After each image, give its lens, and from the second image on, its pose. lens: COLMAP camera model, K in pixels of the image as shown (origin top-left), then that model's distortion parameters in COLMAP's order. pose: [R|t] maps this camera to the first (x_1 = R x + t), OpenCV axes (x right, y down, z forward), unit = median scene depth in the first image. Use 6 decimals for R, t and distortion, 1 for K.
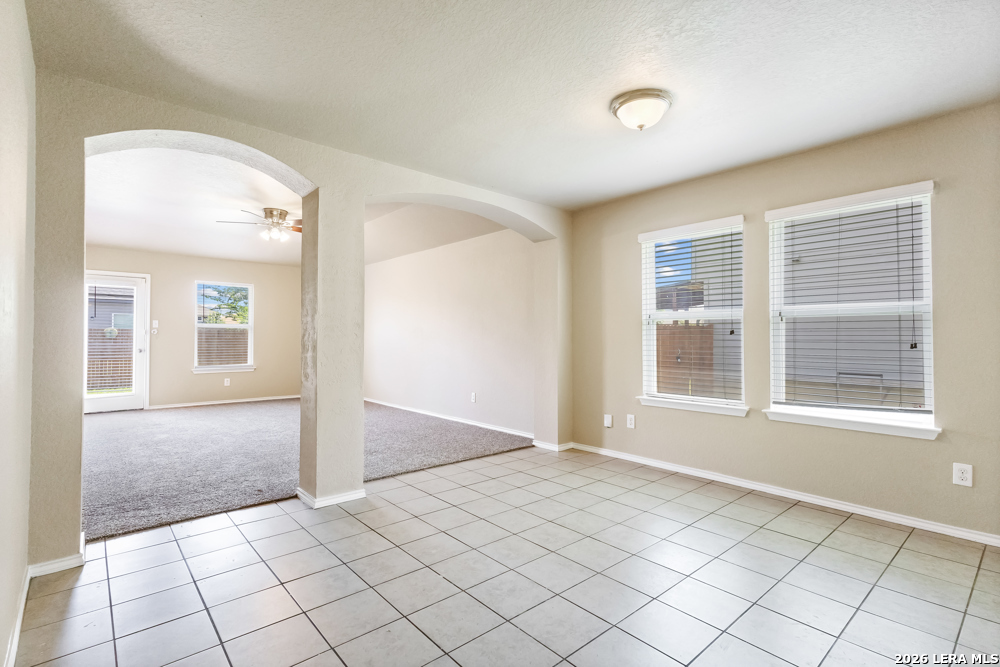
lens RADIAL K [[470.9, 0, 505.5], [0, 470.9, 330.4], [0, 0, 1]] dist [0.004712, 0.003497]
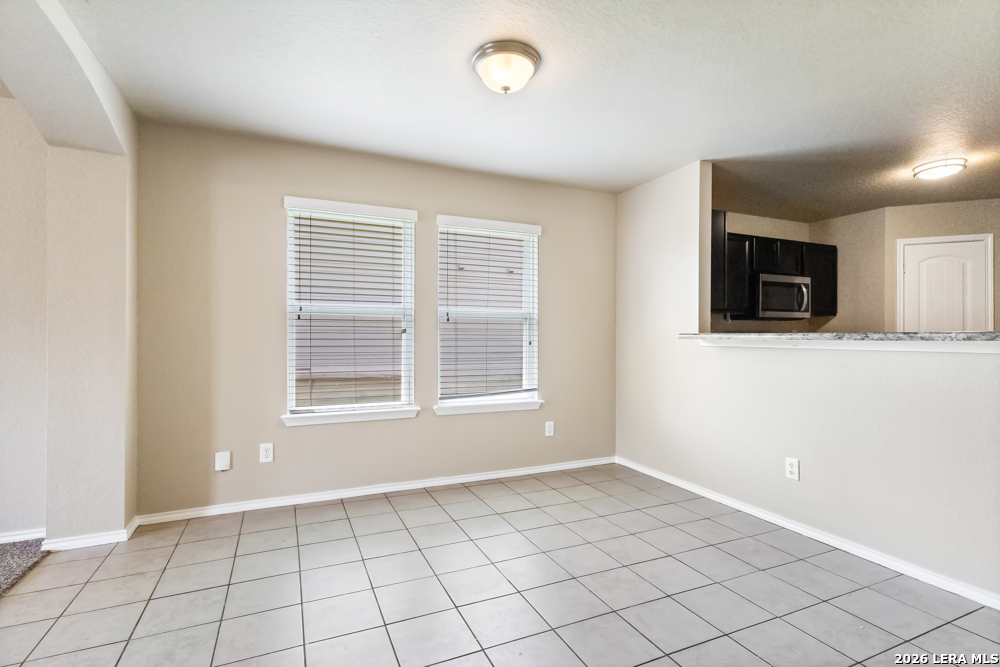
lens RADIAL K [[470.9, 0, 495.1], [0, 470.9, 337.8], [0, 0, 1]] dist [0.004712, 0.003497]
pose [[0.301575, 0.001358, 0.953442, -0.374789], [-0.016081, 0.999864, 0.003663, 0.011291], [-0.953307, -0.016437, 0.301556, 0.539492]]
